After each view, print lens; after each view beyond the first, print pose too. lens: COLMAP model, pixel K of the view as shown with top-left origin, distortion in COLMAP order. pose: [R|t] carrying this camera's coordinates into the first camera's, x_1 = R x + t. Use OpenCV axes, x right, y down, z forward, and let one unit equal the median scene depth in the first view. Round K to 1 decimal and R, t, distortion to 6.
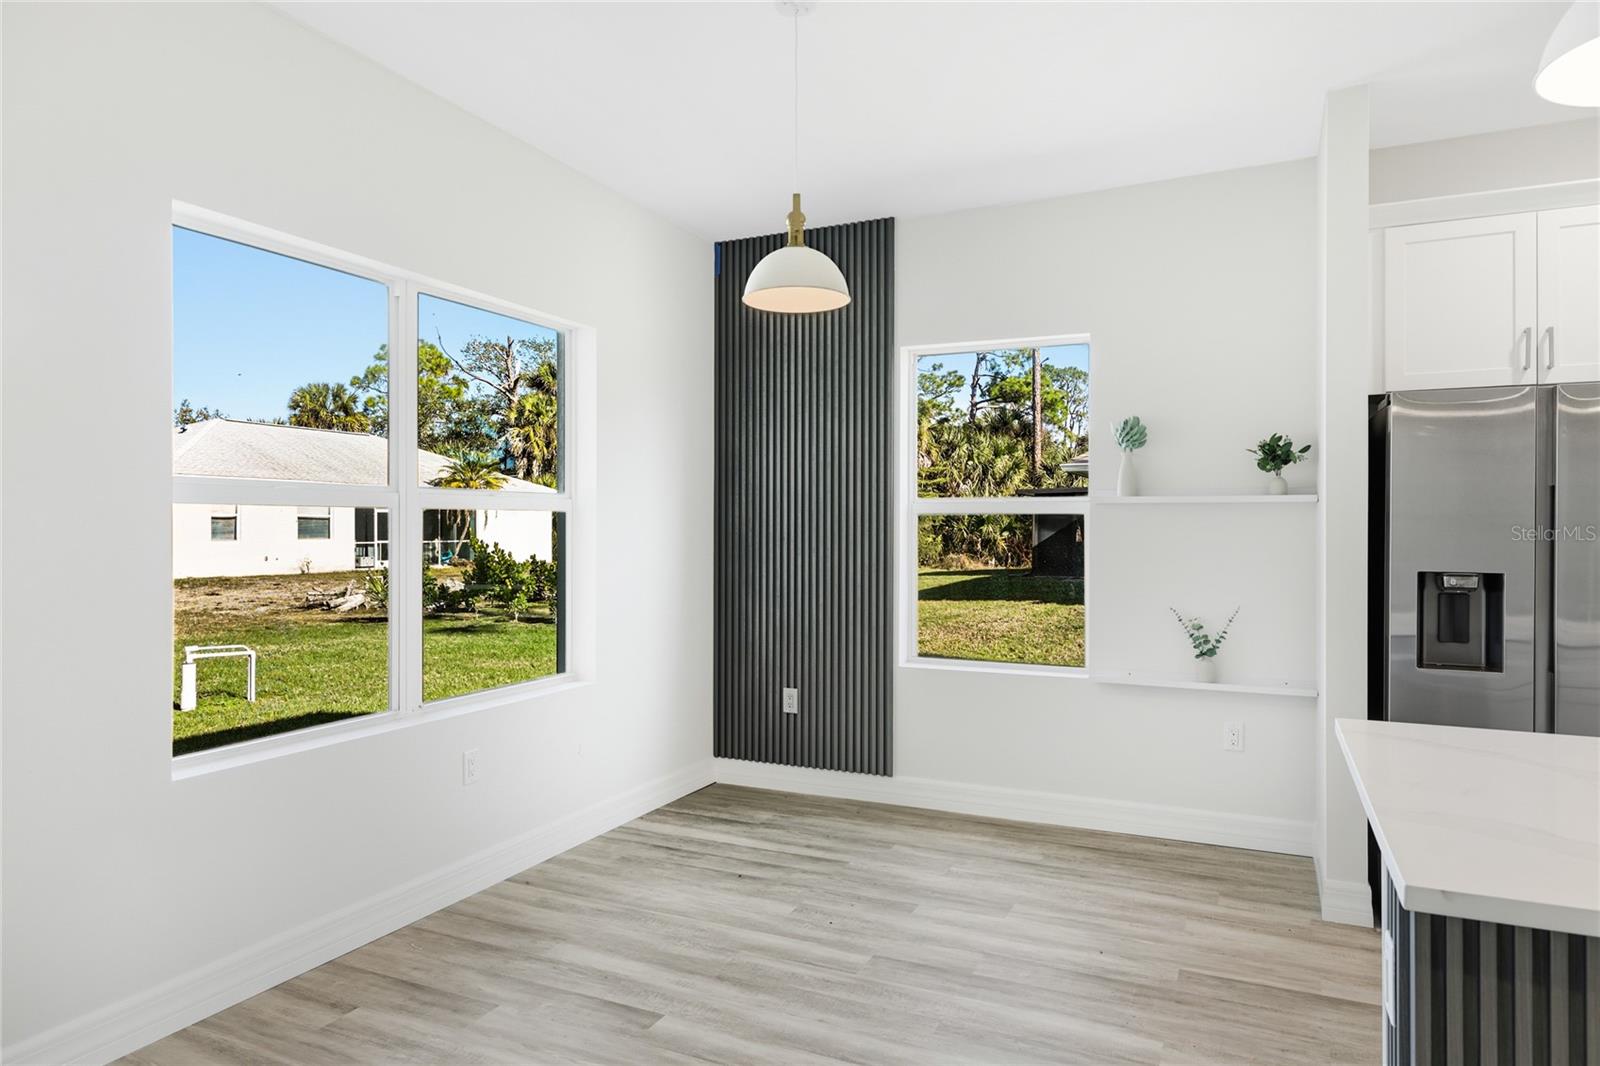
lens RADIAL K [[977.9, 0, 799.1], [0, 977.9, 528.9], [0, 0, 1]] dist [0.000664, 0.001484]
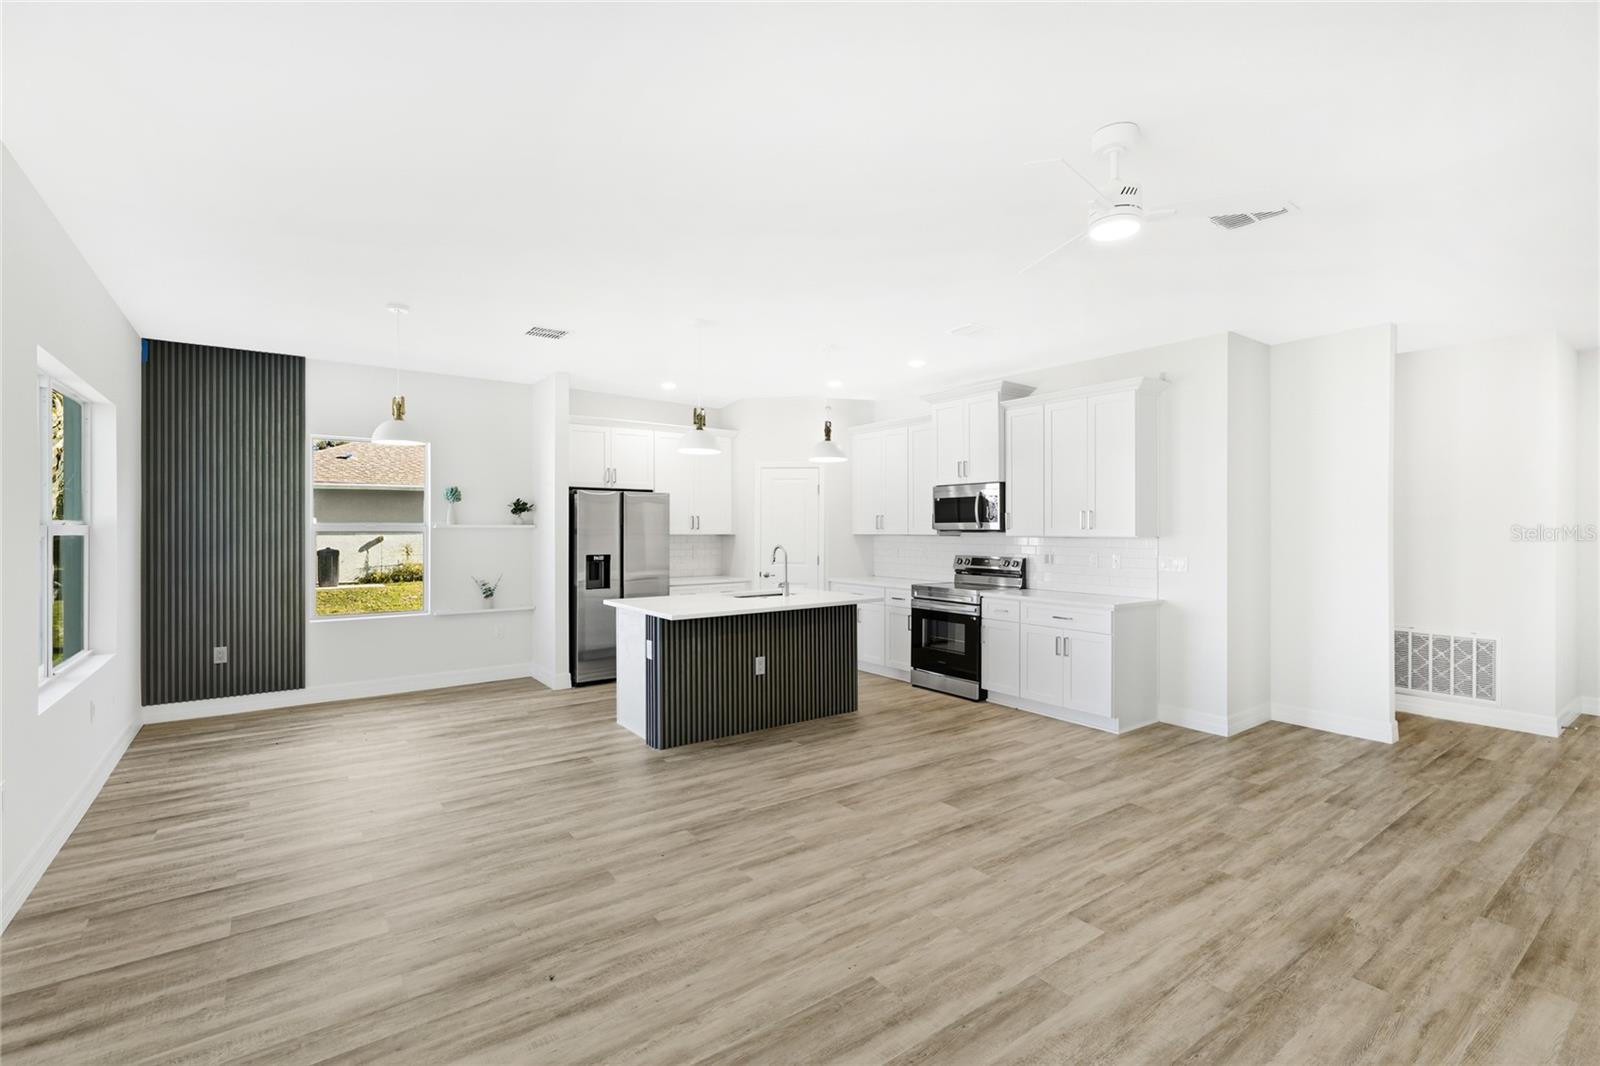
lens RADIAL K [[717.1, 0, 792.9], [0, 717.1, 530.1], [0, 0, 1]] dist [0.002802, -0.000651]
pose [[0.483810, -0.004236, 0.875163, -0.751304], [0.001626, 0.999991, 0.003942, -0.029697], [-0.875172, -0.000484, 0.483812, -0.435187]]
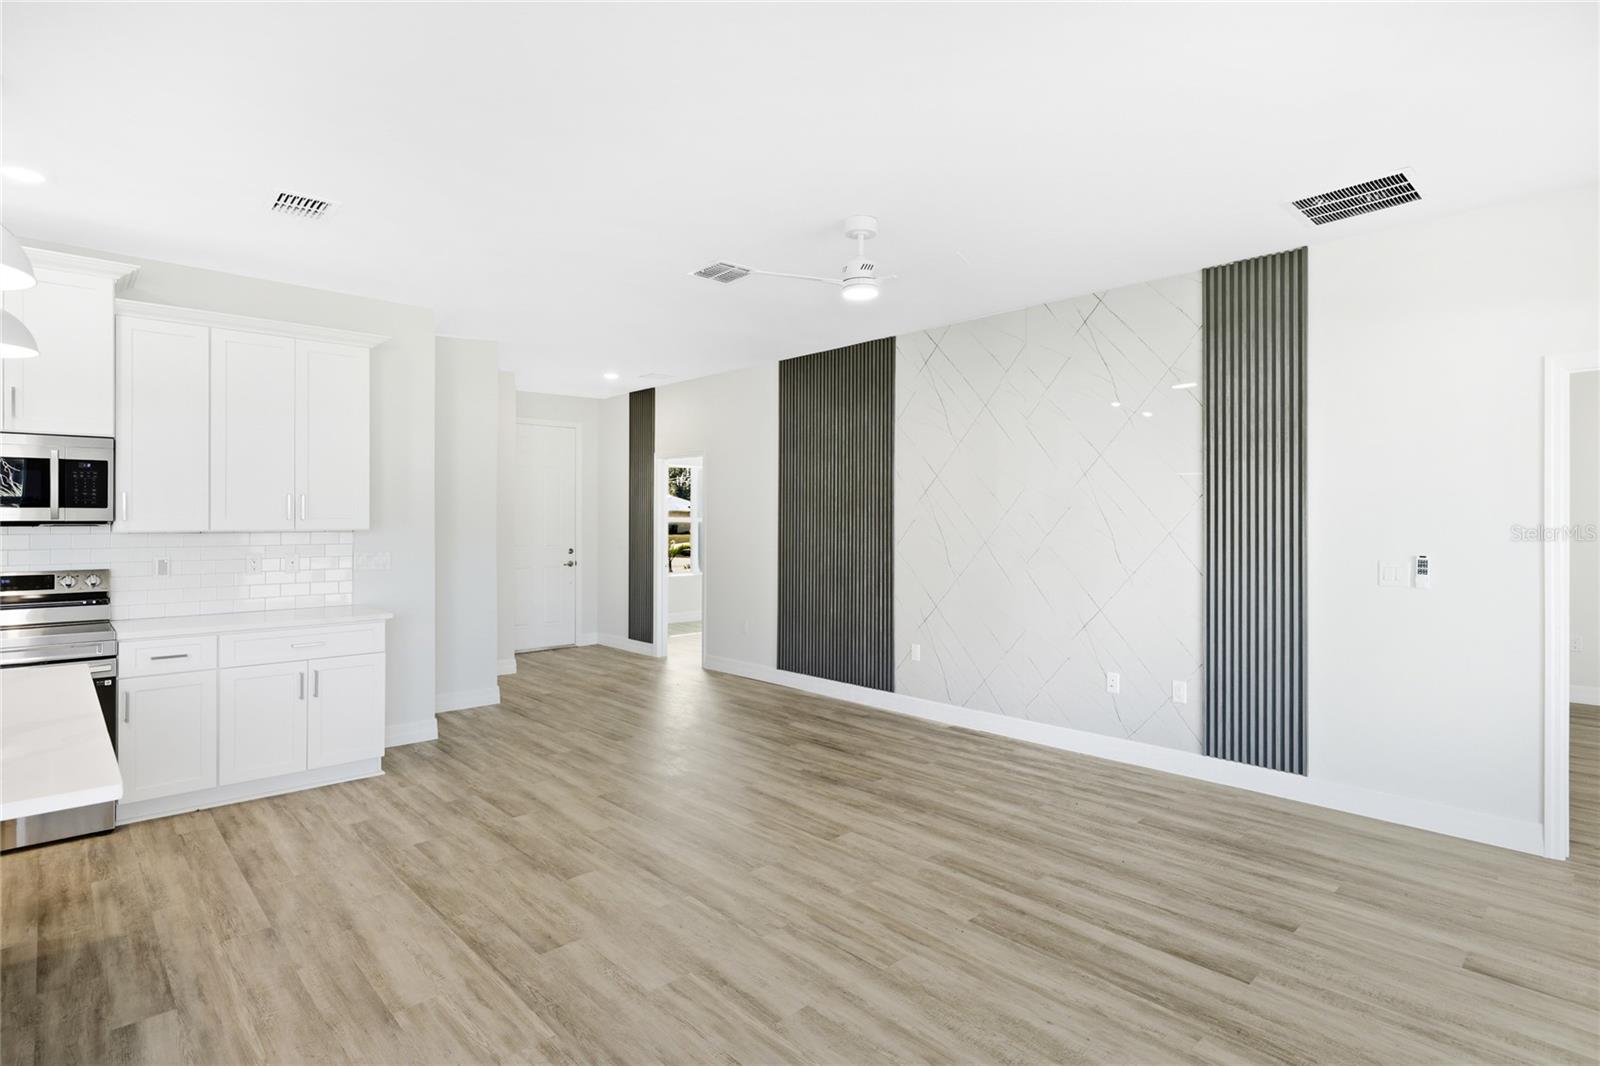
lens RADIAL K [[801.0, 0, 801.9], [0, 801.0, 518.3], [0, 0, 1]] dist [-0.003415, 0.000882]
pose [[-0.930630, -0.001599, 0.365959, -0.305390], [-0.001778, 0.999998, -0.000154, -0.028450], [-0.365958, -0.000794, -0.930631, 0.590806]]
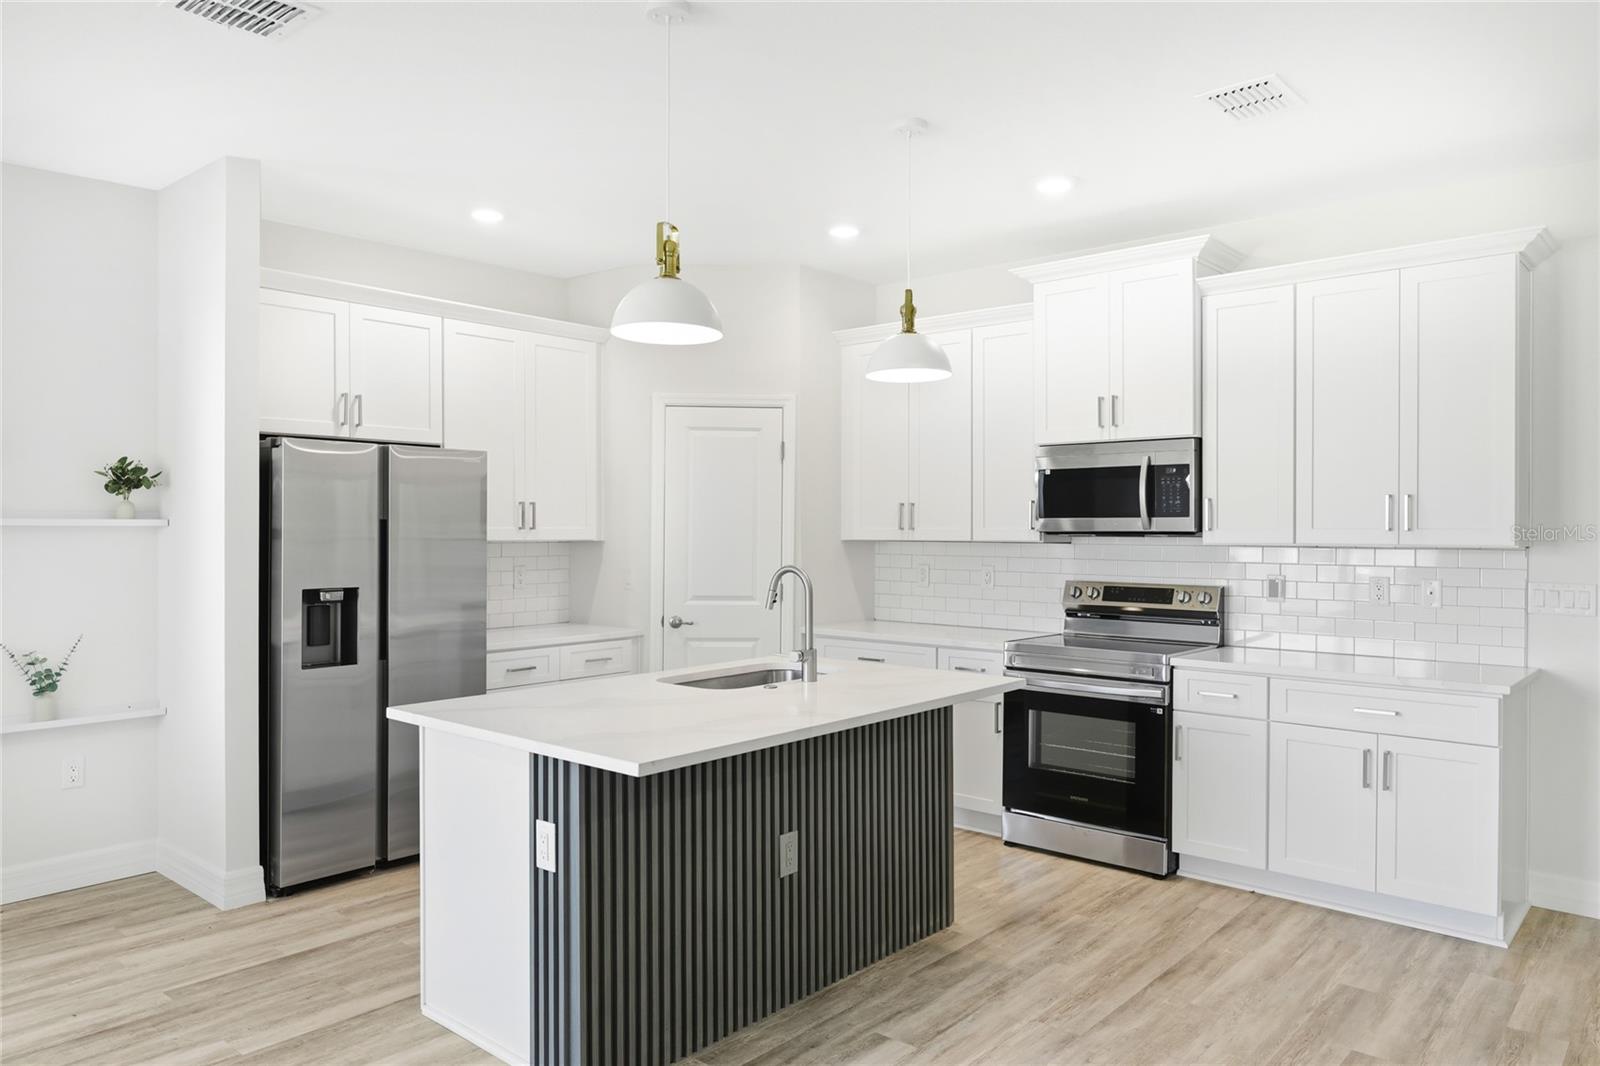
lens RADIAL K [[1089.1, 0, 797.6], [0, 1089.1, 535.7], [0, 0, 1]] dist [-0.001792, 0.002319]
pose [[0.274273, -0.008831, 0.961611, -0.418933], [-0.000421, 0.999957, 0.009303, -0.030181], [-0.961652, -0.002956, 0.274258, 0.042293]]
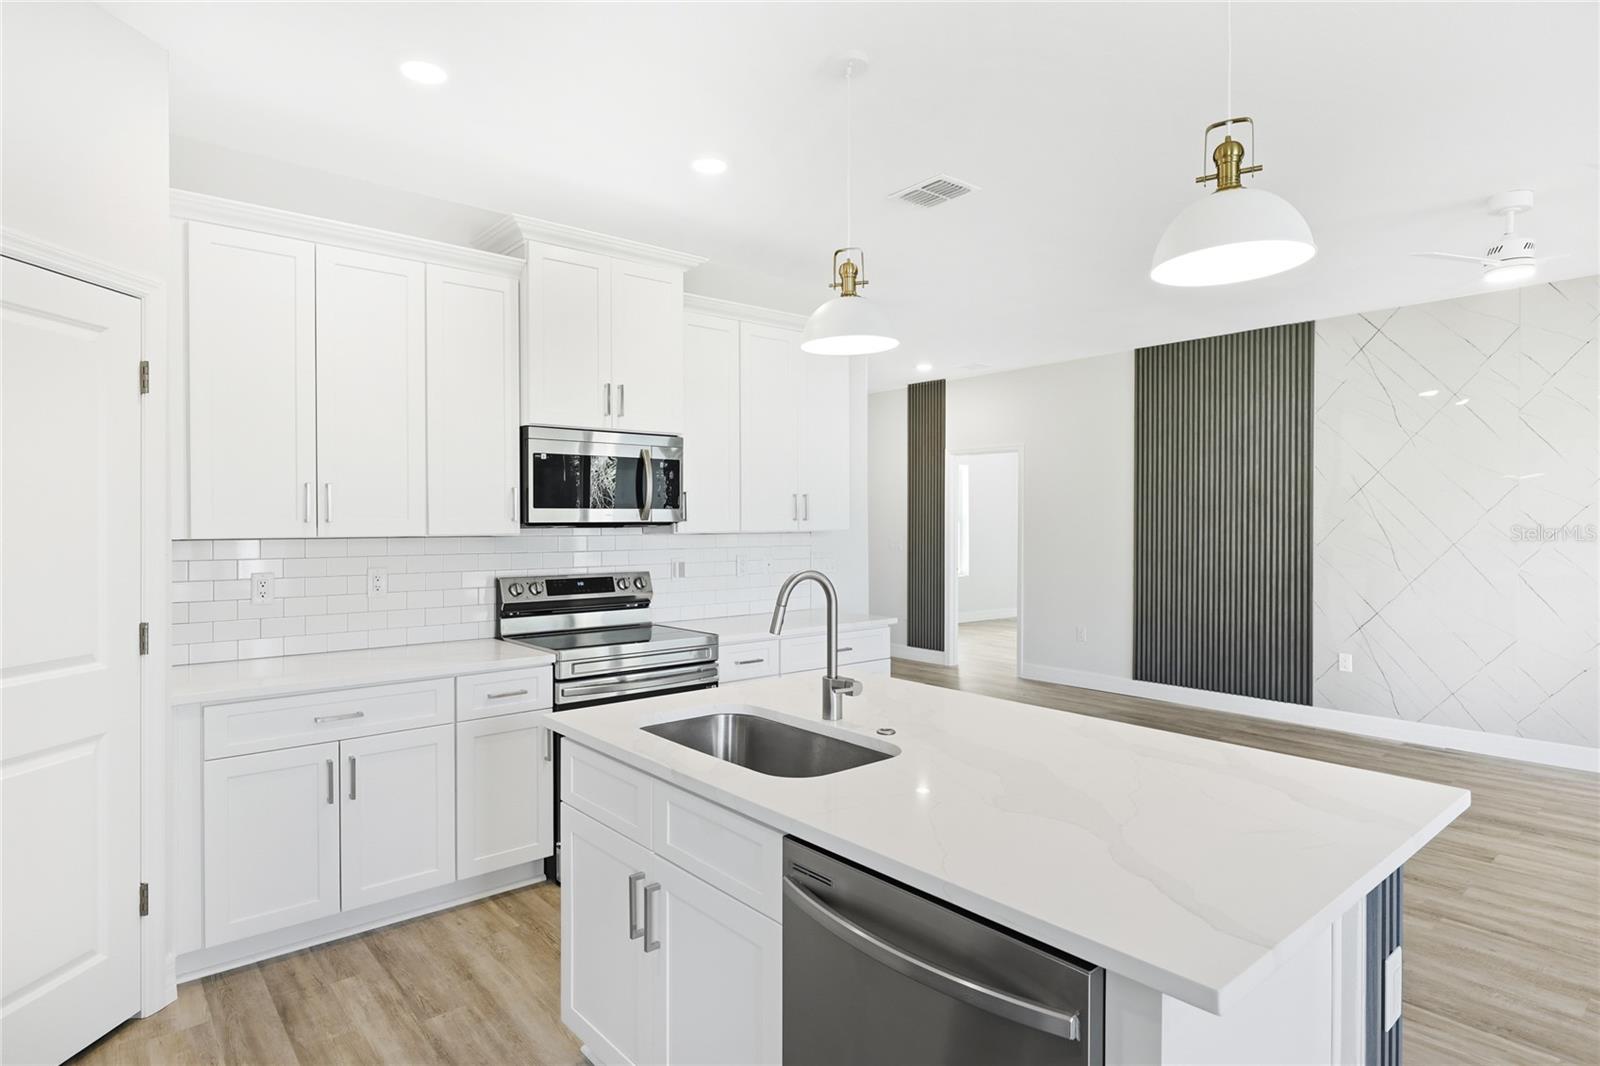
lens RADIAL K [[862.6, 0, 787.4], [0, 862.6, 527.6], [0, 0, 1]] dist [-0.003216, 0.001449]
pose [[-0.908893, -0.004240, 0.417008, 0.339312], [0.000179, 0.999944, 0.010557, -0.027913], [-0.417029, 0.009670, -0.908842, 0.890863]]
